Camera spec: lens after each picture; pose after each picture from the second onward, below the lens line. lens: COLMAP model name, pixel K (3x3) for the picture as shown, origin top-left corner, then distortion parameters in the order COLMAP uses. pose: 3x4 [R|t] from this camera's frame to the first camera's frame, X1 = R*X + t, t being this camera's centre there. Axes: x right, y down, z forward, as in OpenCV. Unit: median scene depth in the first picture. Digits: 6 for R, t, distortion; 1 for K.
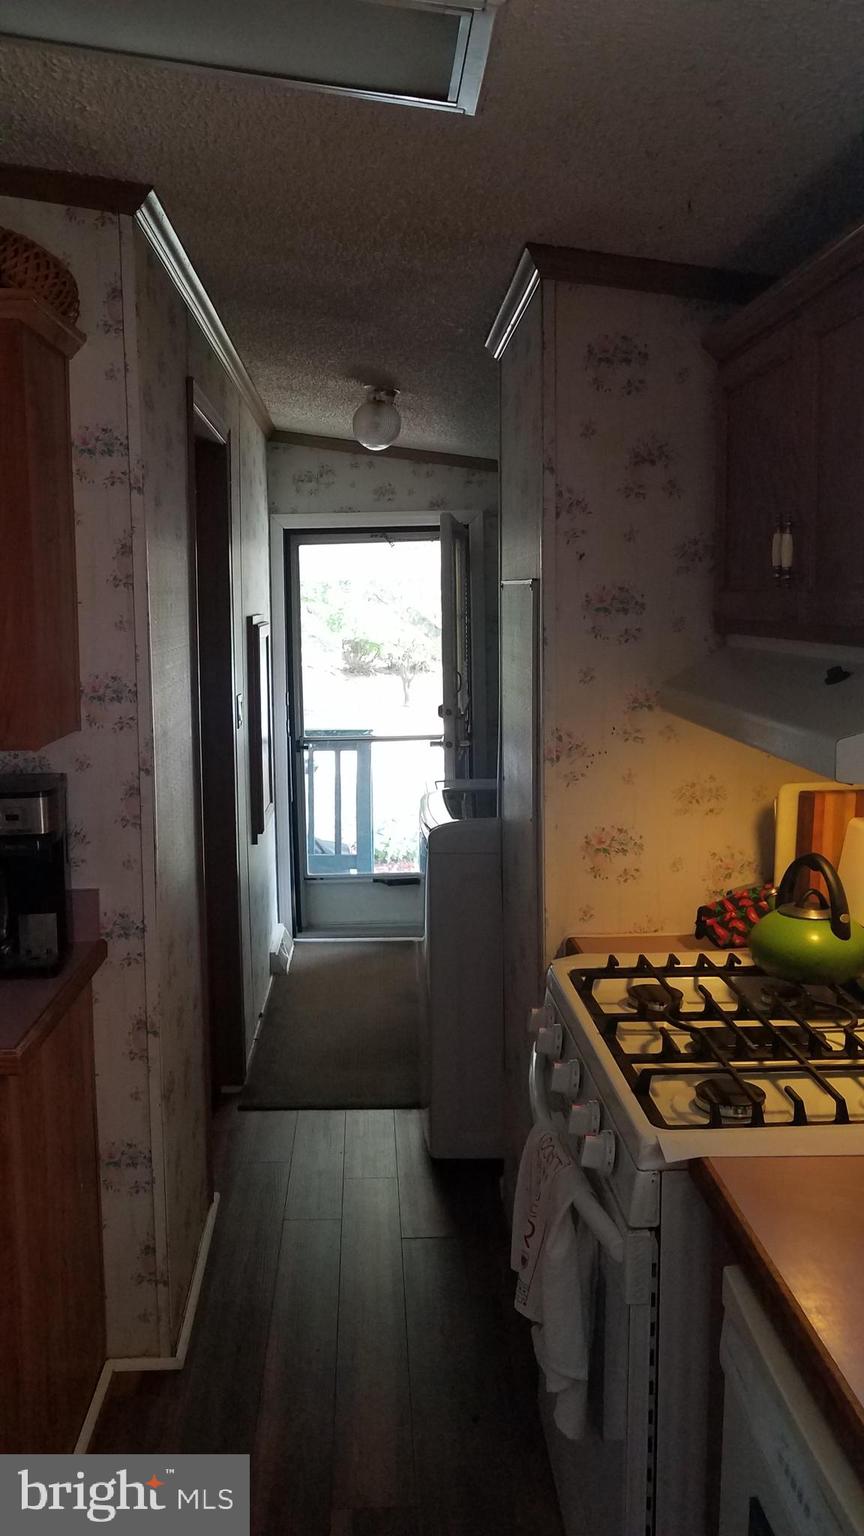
lens RADIAL K [[1184.4, 0, 427.6], [0, 1184.4, 738.2], [0, 0, 1]] dist [-0.003402, -0.001333]
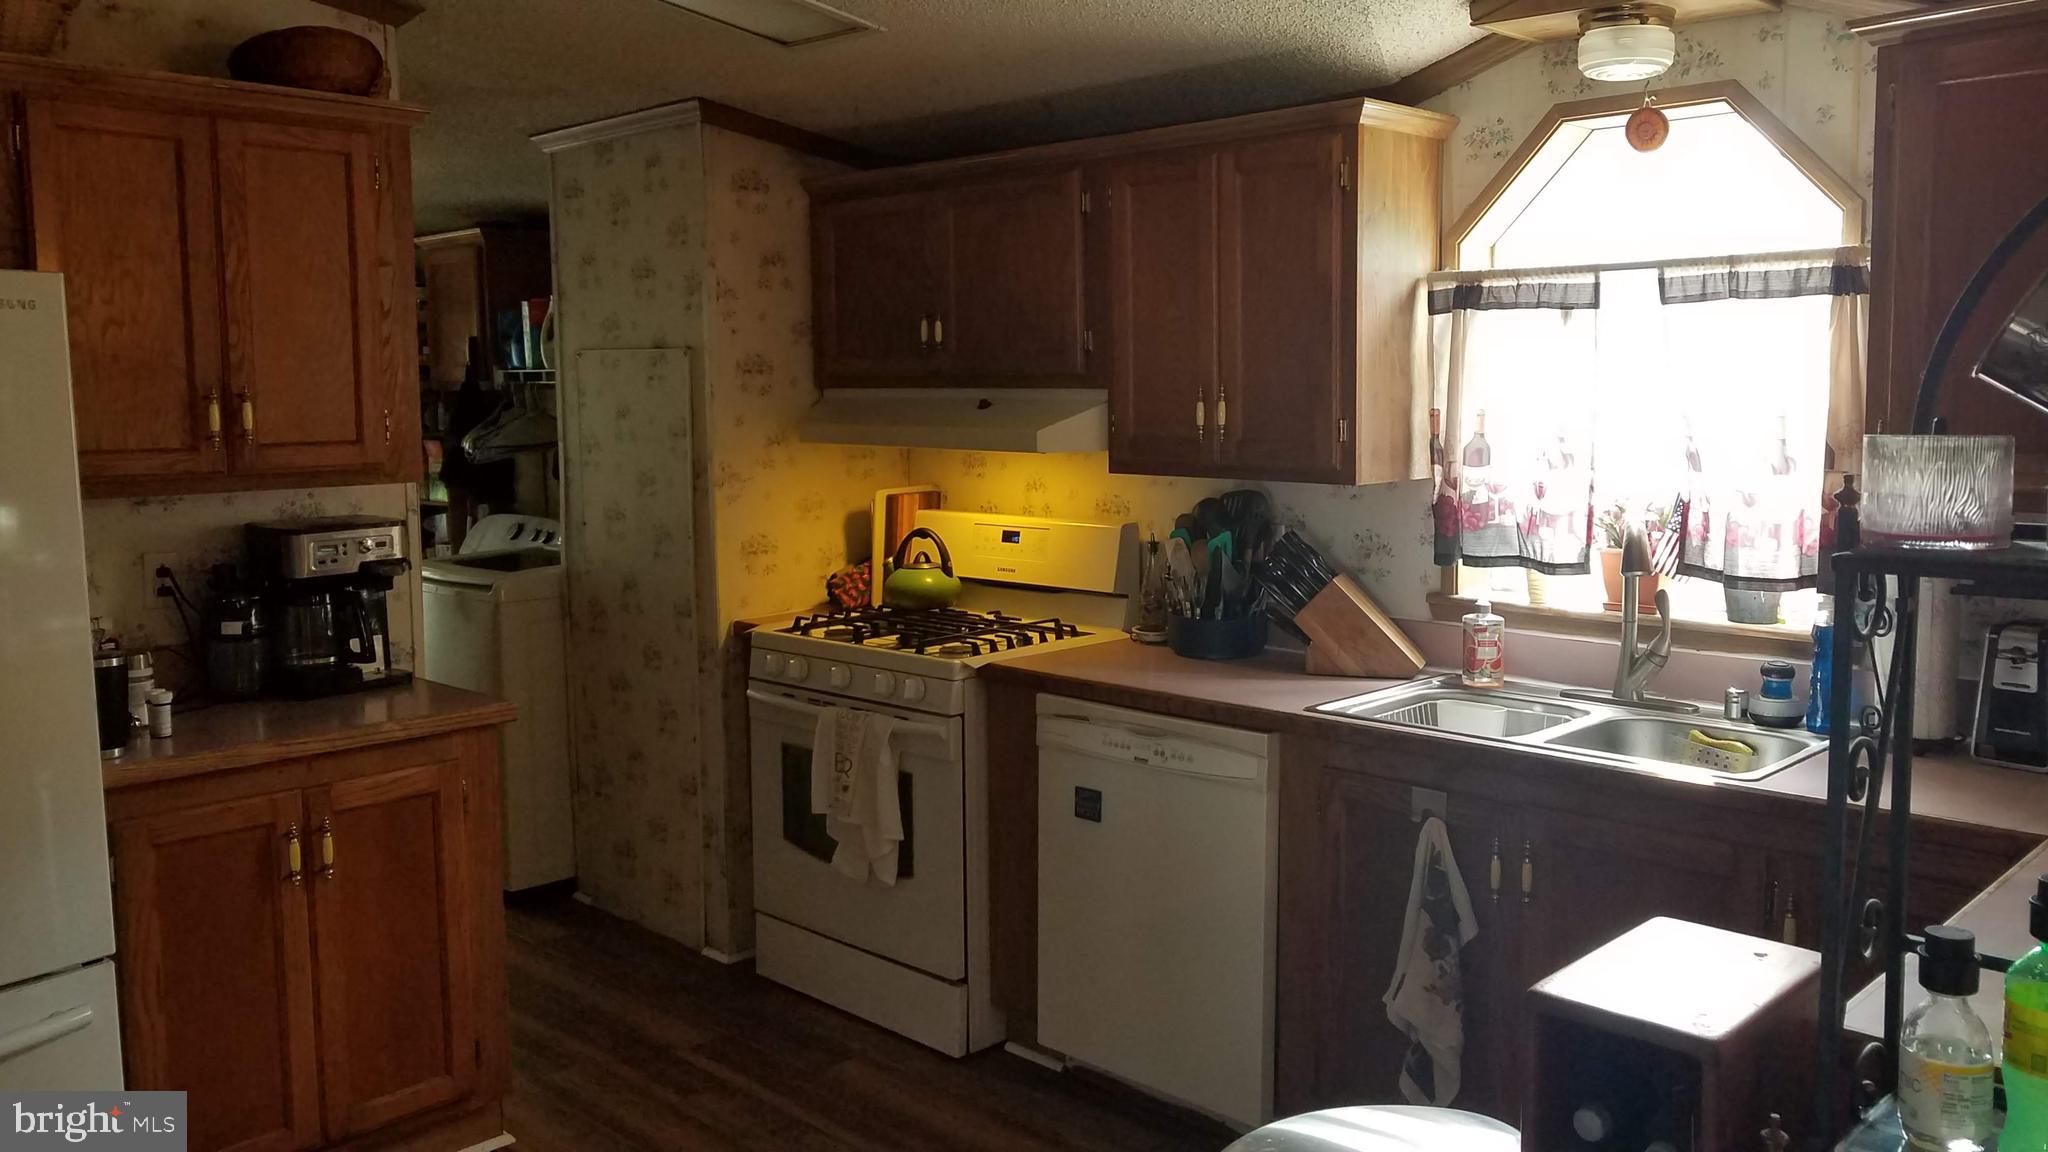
lens RADIAL K [[1579.2, 0, 1024.0], [0, 1579.2, 576.0], [0, 0, 1]] dist [-0.003402, -0.001333]
pose [[0.719338, -0.082574, 0.689735, -0.892737], [0.082313, 0.996047, 0.033400, 0.090447], [-0.689766, 0.032749, 0.723292, -0.513960]]
